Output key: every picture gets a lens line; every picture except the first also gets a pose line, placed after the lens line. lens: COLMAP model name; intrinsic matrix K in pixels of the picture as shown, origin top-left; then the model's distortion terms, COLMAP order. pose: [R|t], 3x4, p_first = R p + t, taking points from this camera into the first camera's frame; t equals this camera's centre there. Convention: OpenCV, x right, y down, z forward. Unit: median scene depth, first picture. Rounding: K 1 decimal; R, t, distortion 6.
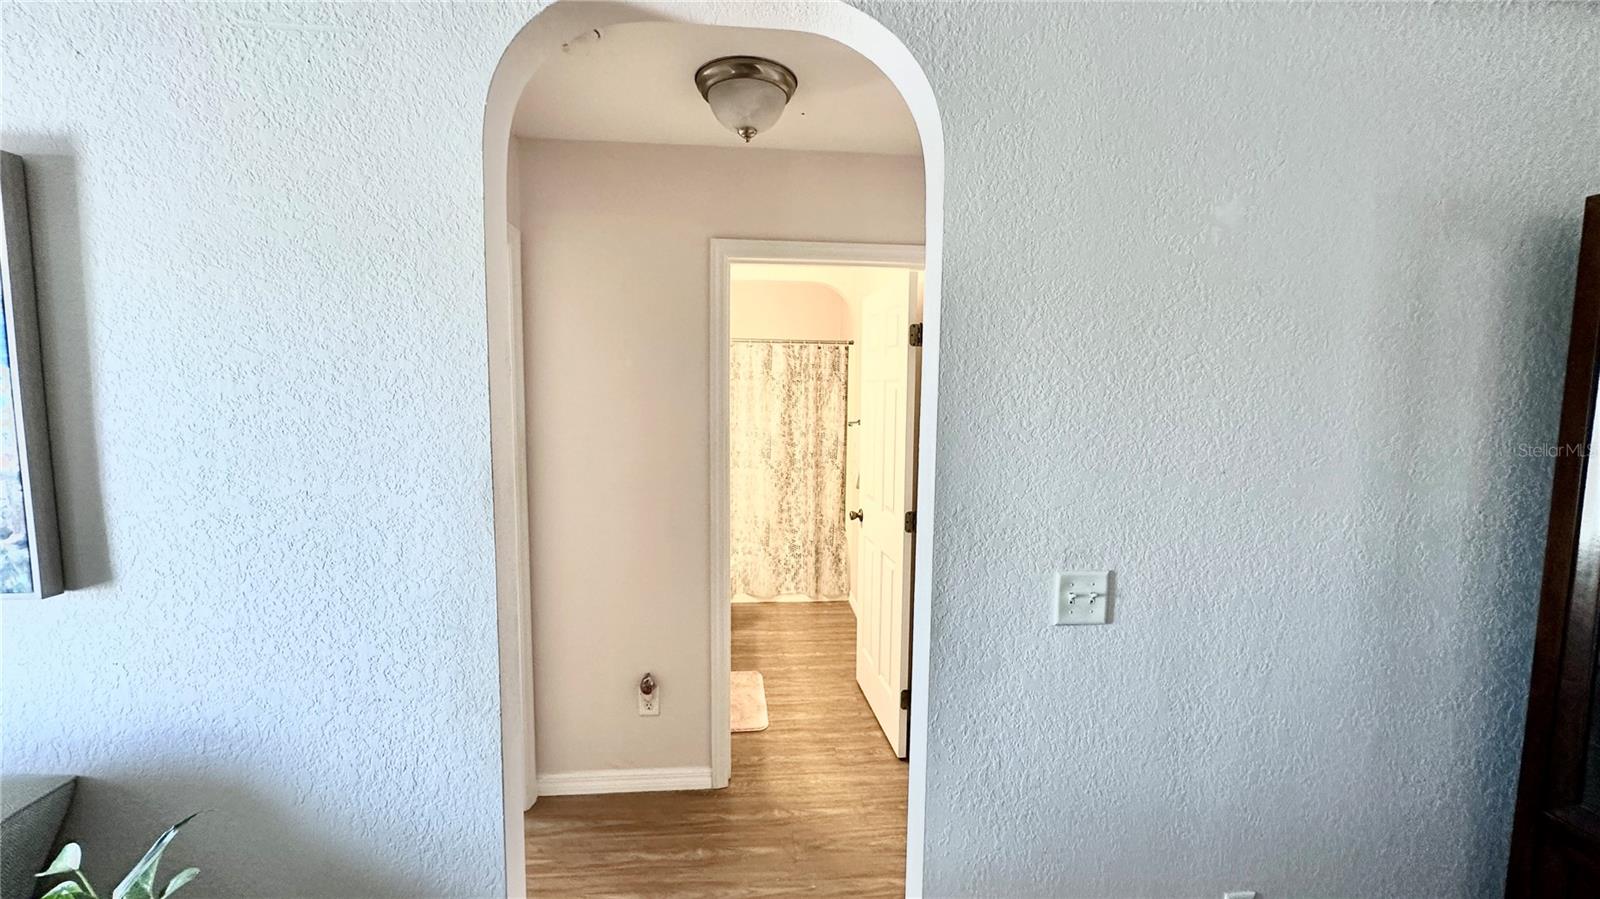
lens RADIAL K [[636.2, 0, 800.0], [0, 636.2, 449.5], [0, 0, 1]] dist [-0.002937, -0.000080]
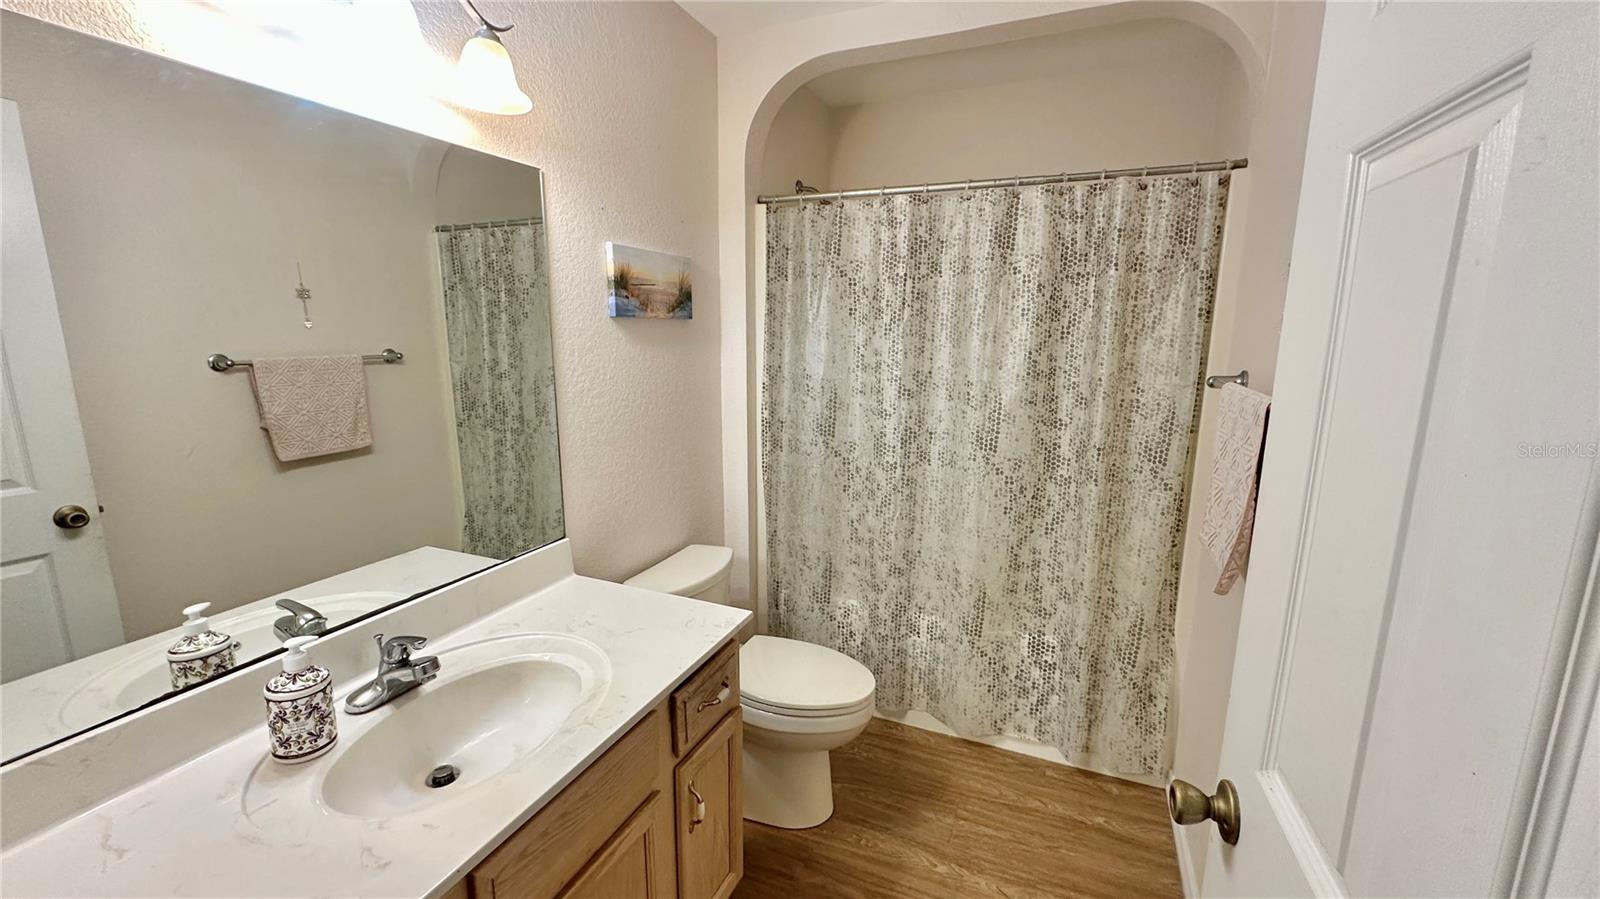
lens RADIAL K [[636.2, 0, 800.0], [0, 636.2, 449.5], [0, 0, 1]] dist [-0.002937, -0.000080]
pose [[0.879695, 0.083184, -0.468207, 0.041266], [-0.042838, 0.994441, 0.096190, -0.024617], [0.473606, -0.064560, 0.878368, 0.530581]]
